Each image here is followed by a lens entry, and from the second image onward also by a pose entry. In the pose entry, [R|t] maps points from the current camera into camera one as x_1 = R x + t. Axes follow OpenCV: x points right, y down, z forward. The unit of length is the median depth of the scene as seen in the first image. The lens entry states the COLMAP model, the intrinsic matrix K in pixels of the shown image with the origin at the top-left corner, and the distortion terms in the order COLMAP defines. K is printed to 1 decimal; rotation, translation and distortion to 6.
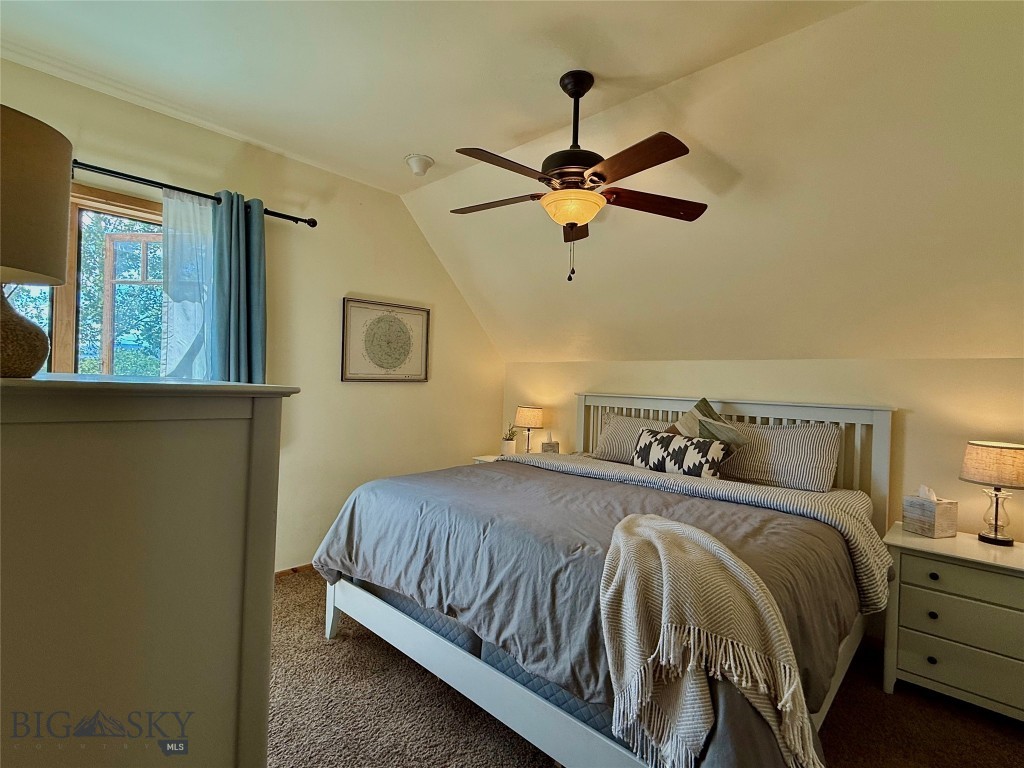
lens RADIAL K [[487.4, 0, 514.7], [0, 487.4, 384.1], [0, 0, 1]] dist [0.003511, 0.000088]
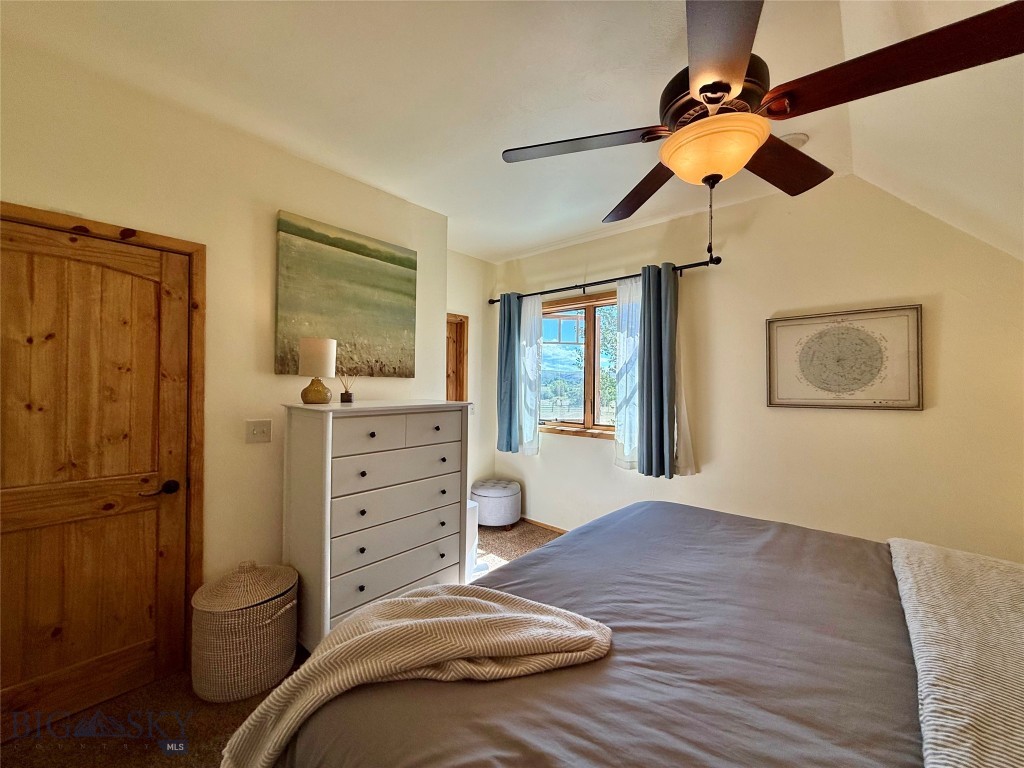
lens RADIAL K [[409.4, 0, 514.9], [0, 409.4, 381.6], [0, 0, 1]] dist [-0.000073, 0.000180]
pose [[0.047179, -0.036131, -0.998233, 0.403780], [-0.015159, 0.999205, -0.036883, -0.016290], [0.998771, 0.016873, 0.046593, 0.437108]]
